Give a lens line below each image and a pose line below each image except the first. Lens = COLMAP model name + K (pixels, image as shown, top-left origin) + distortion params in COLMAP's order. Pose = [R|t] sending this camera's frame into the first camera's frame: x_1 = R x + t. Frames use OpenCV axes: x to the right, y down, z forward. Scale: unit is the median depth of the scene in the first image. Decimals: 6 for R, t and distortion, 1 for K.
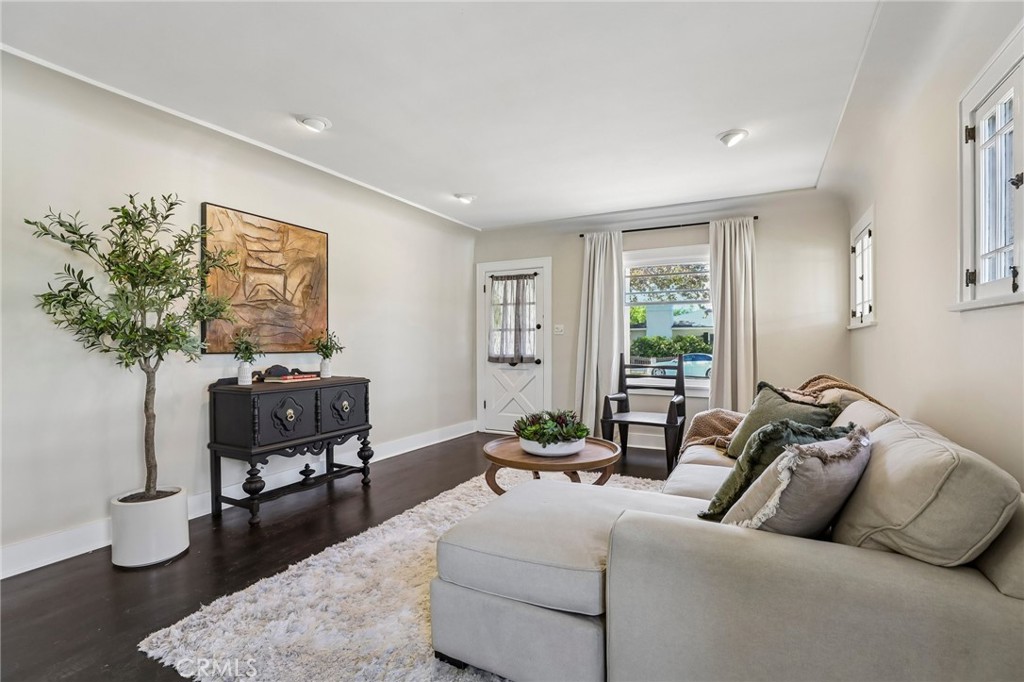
lens RADIAL K [[476.6, 0, 509.9], [0, 476.6, 345.0], [0, 0, 1]] dist [-0.040023, 0.010539]
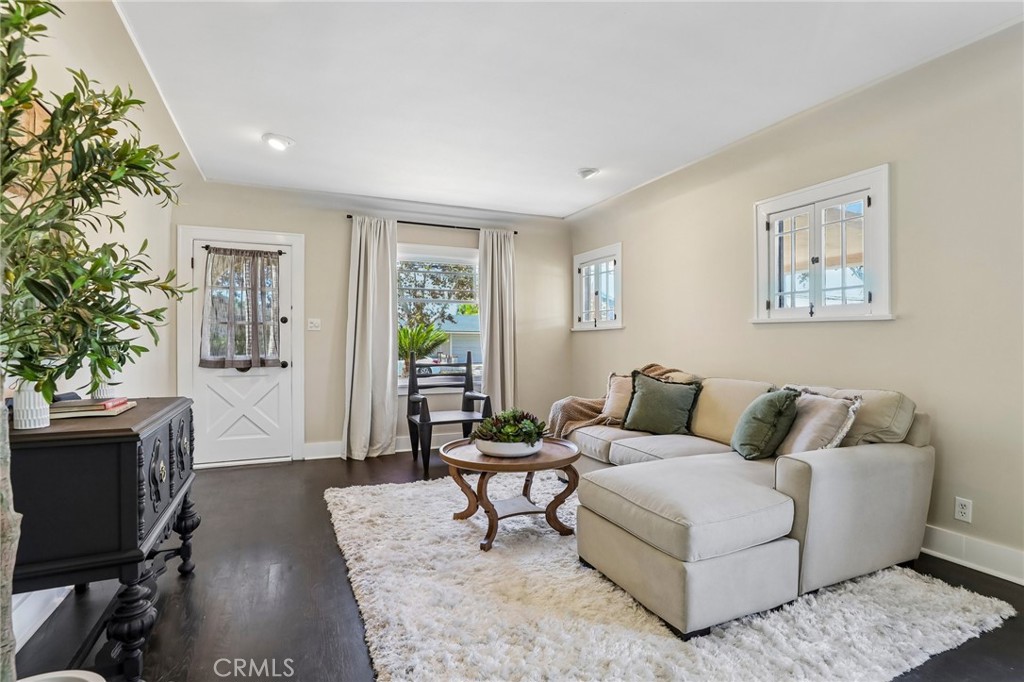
lens RADIAL K [[519.5, 0, 517.0], [0, 519.5, 342.5], [0, 0, 1]] dist [-0.018407, 0.000223]
pose [[0.609127, -0.000237, 0.793072, -0.457653], [0.002451, 0.999996, -0.001584, 0.000514], [-0.793069, 0.002908, 0.609125, 0.209088]]
